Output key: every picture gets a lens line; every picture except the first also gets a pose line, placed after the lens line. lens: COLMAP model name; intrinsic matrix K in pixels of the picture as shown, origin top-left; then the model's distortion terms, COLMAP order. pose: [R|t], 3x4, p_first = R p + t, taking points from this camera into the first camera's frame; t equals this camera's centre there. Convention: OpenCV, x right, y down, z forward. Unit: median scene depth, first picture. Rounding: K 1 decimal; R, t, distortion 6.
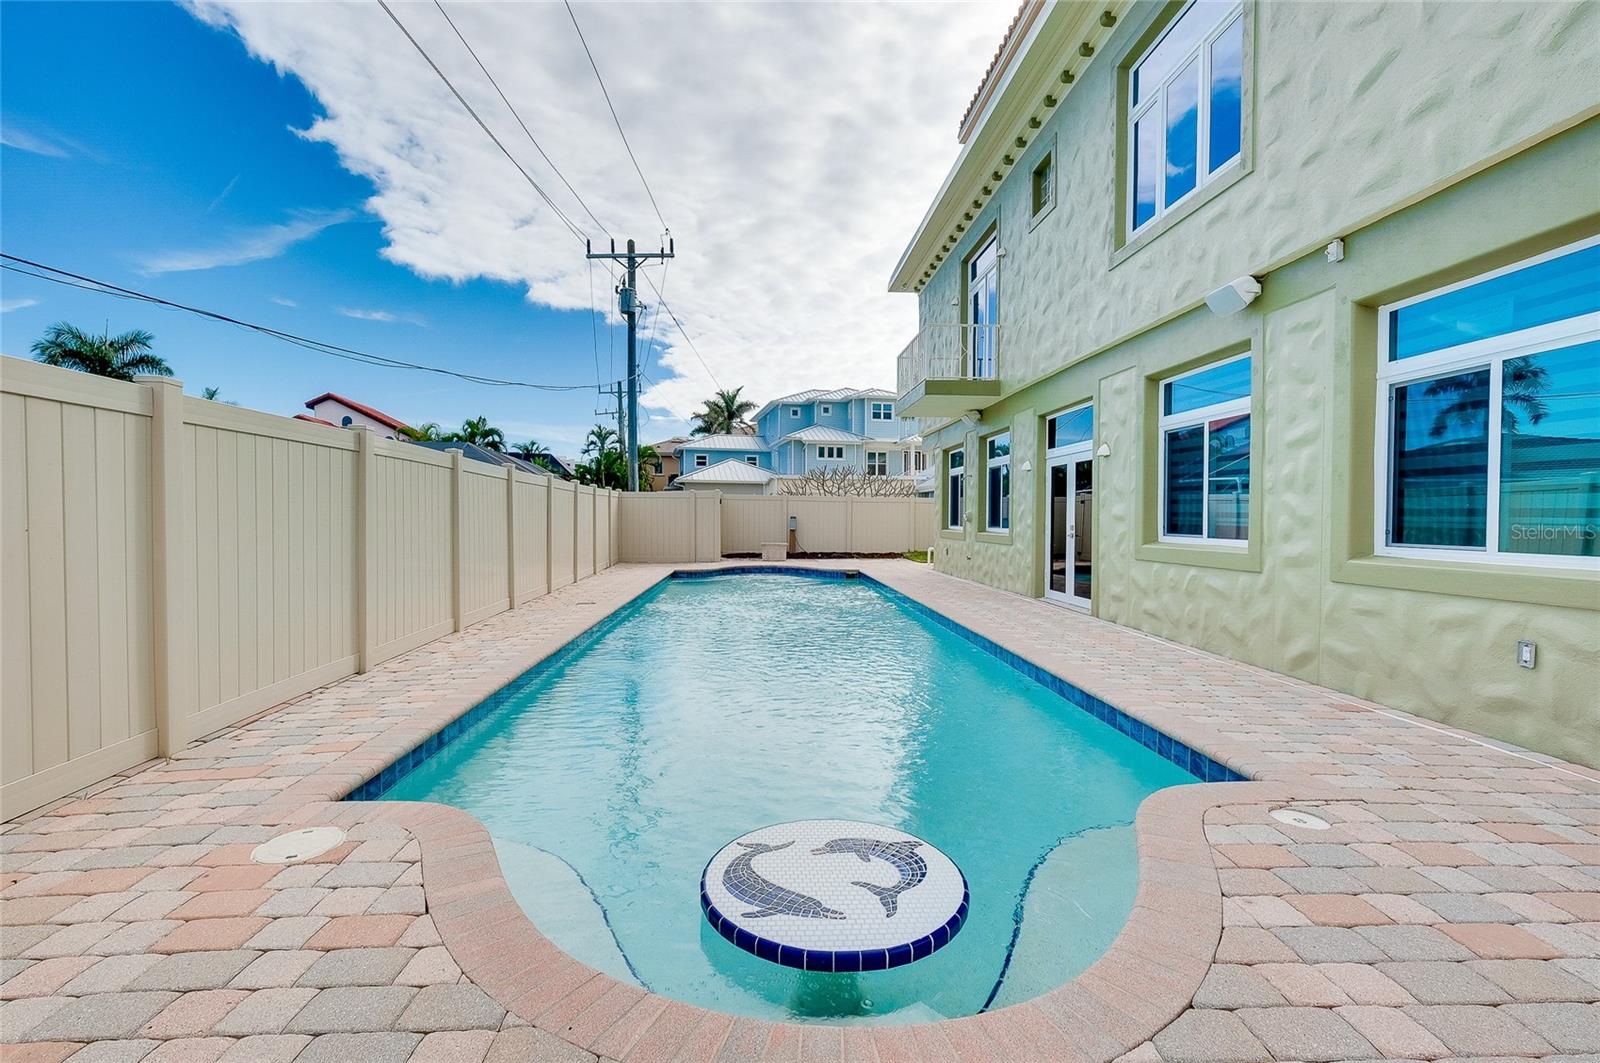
lens RADIAL K [[698.9, 0, 802.3], [0, 698.9, 535.2], [0, 0, 1]] dist [-0.000236, 0.000597]
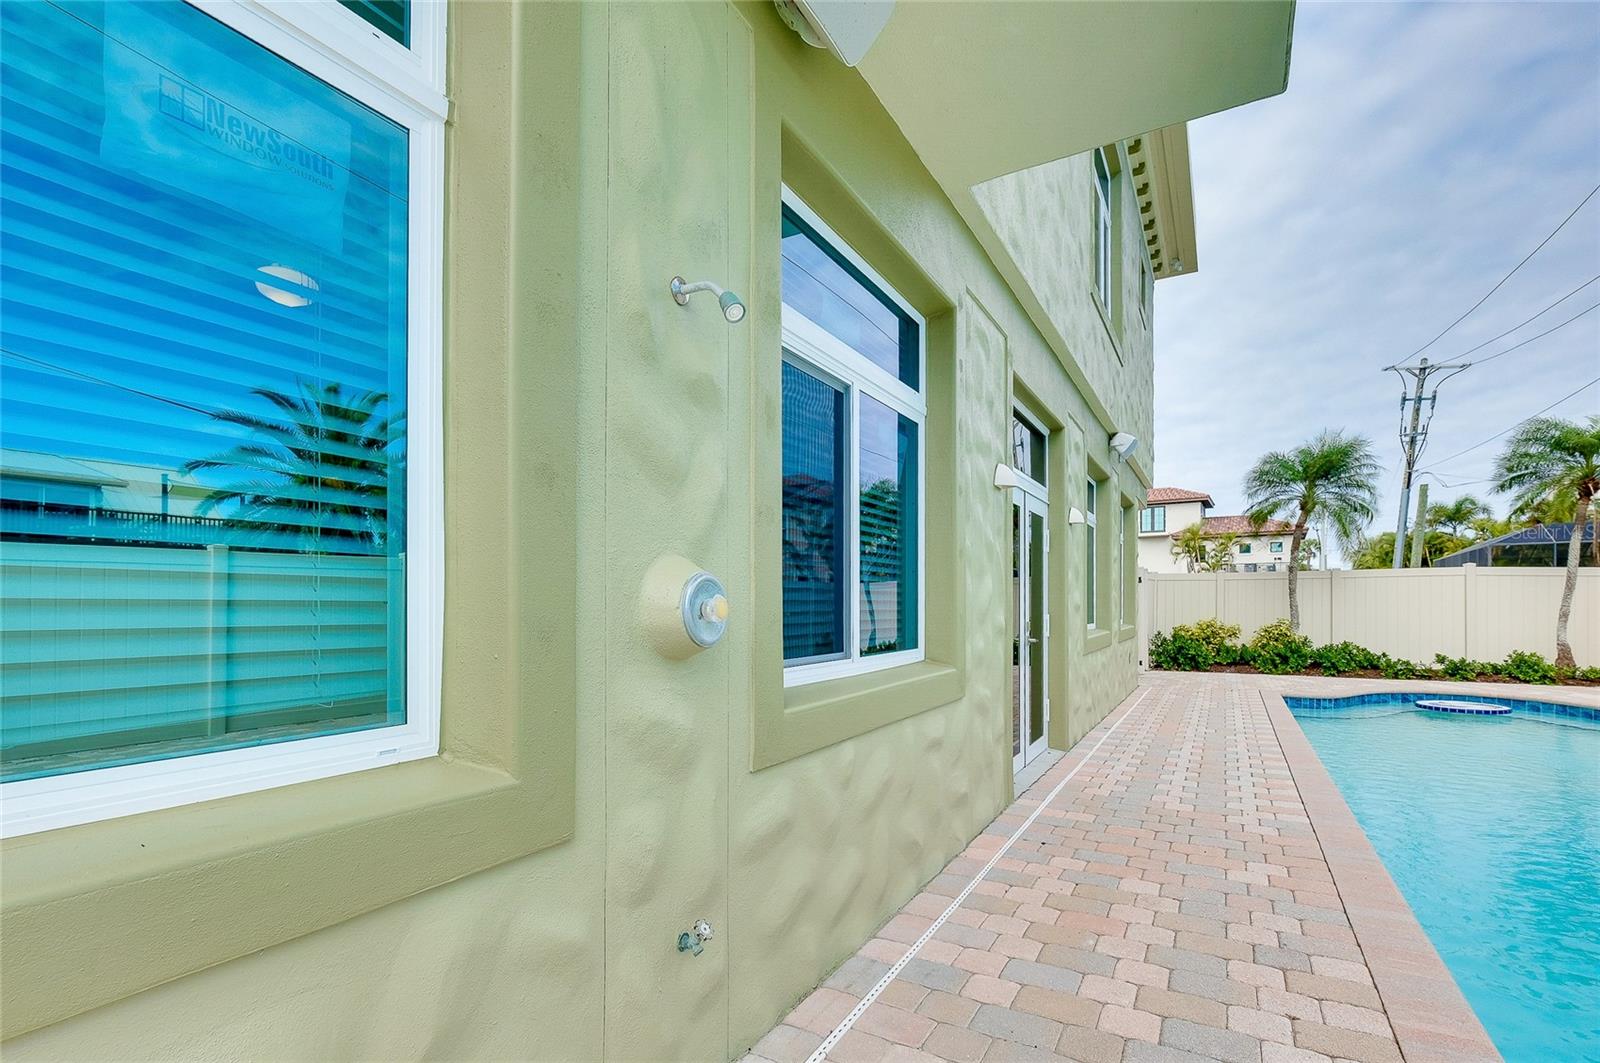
lens RADIAL K [[739.8, 0, 813.1], [0, 739.8, 602.0], [0, 0, 1]] dist [-0.000784, 0.000655]
pose [[-0.842693, 0.001235, 0.538393, 0.078216], [0.014272, 0.999697, 0.020045, -0.016249], [-0.538206, 0.024576, -0.842455, 0.580712]]
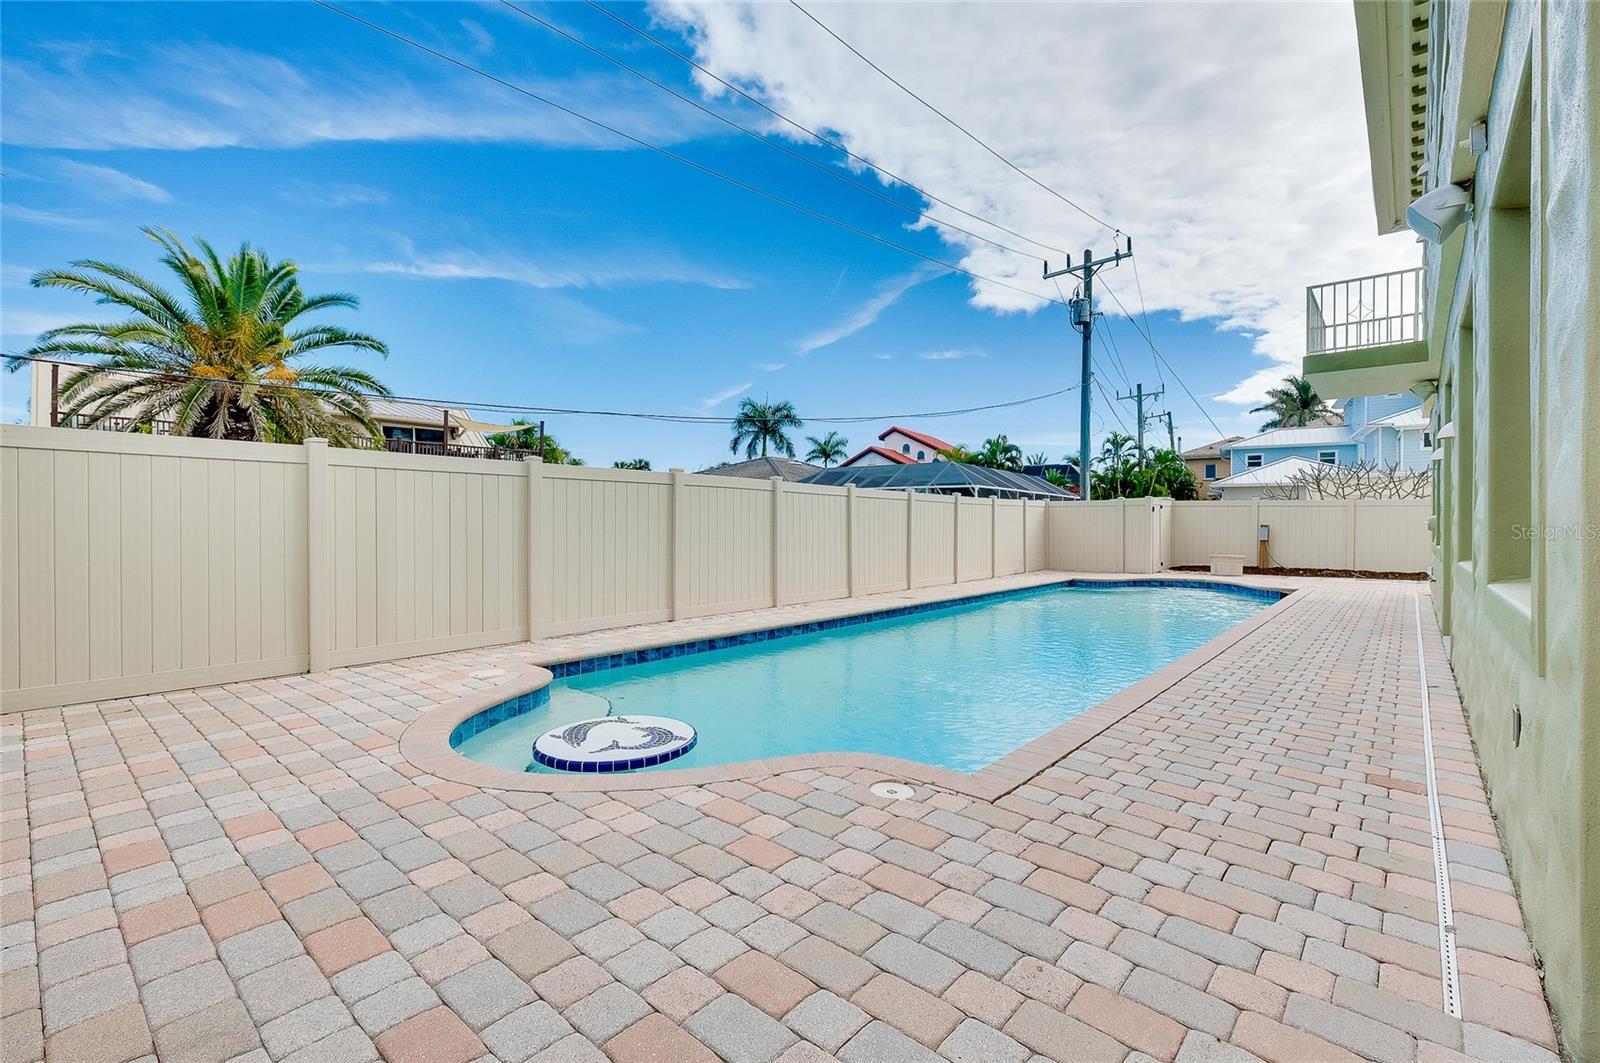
lens RADIAL K [[666.0, 0, 803.3], [0, 666.0, 553.0], [0, 0, 1]] dist [0.000309, 0.000181]
pose [[0.732573, 0.029109, -0.680066, 0.121928], [-0.018389, 0.999567, 0.022976, 0.001041], [0.680440, -0.004326, 0.732791, 0.013048]]
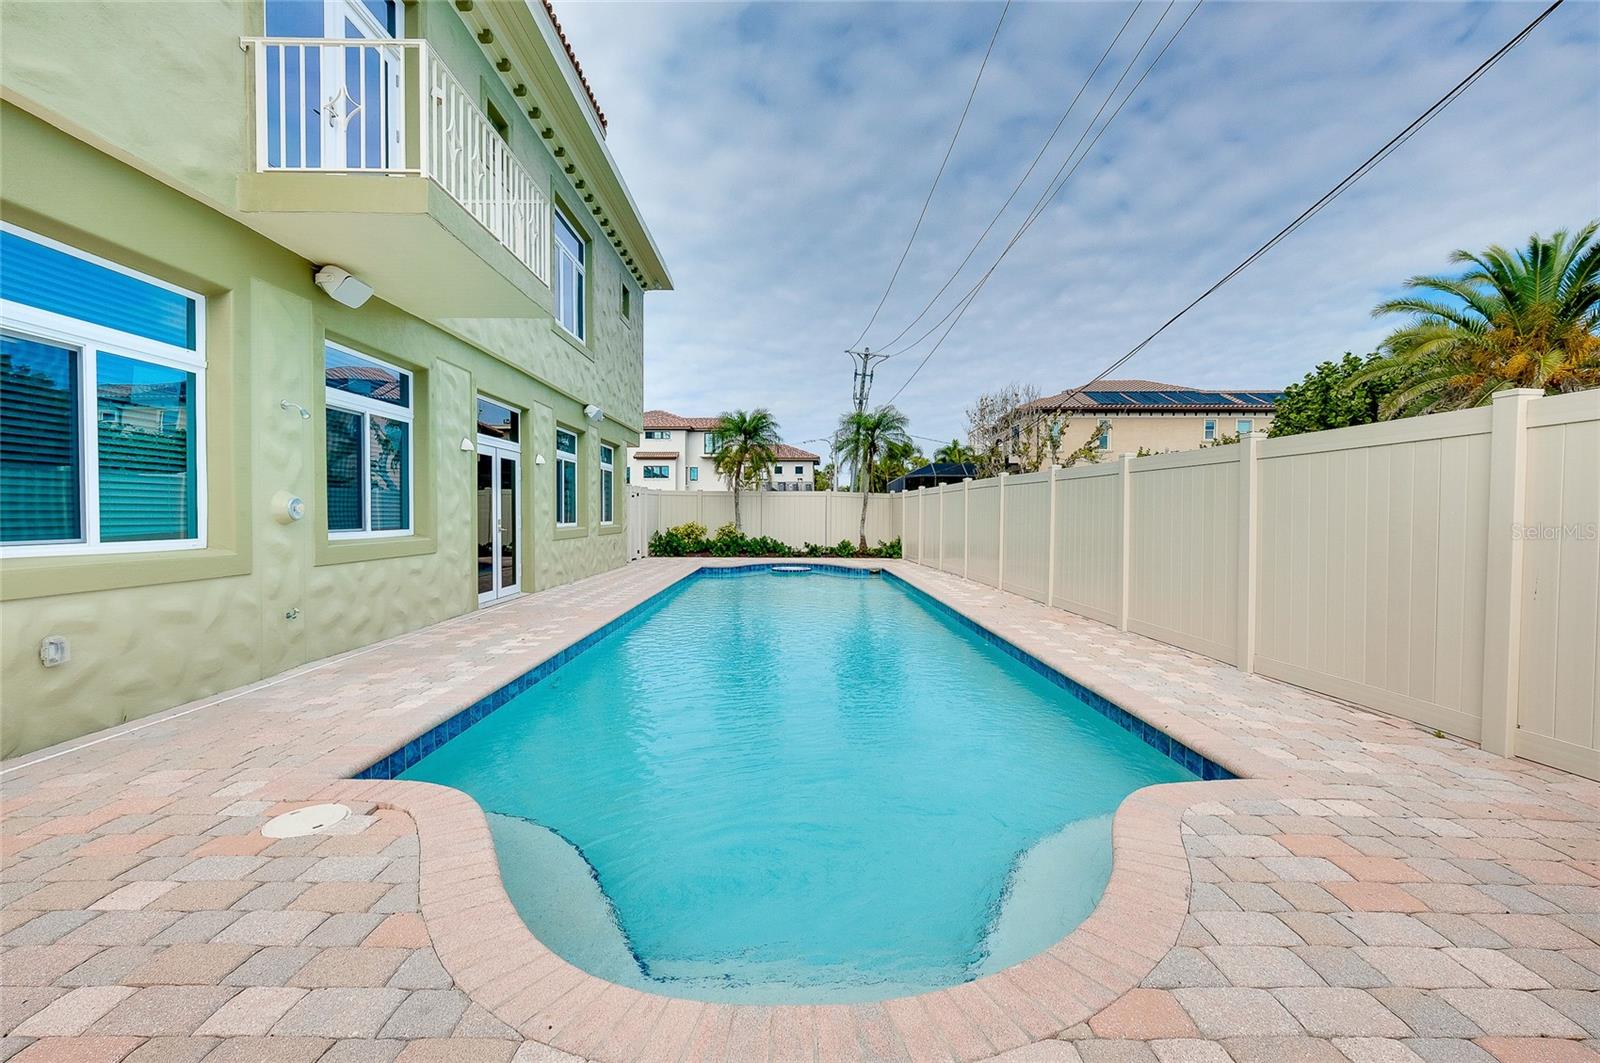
lens RADIAL K [[700.3, 0, 802.5], [0, 700.3, 533.0], [0, 0, 1]] dist [-0.003929, -0.000021]
pose [[-0.998913, -0.009736, 0.045591, -0.035480], [-0.007256, 0.998501, 0.054255, -0.019366], [-0.046050, 0.053865, -0.997486, 0.727856]]
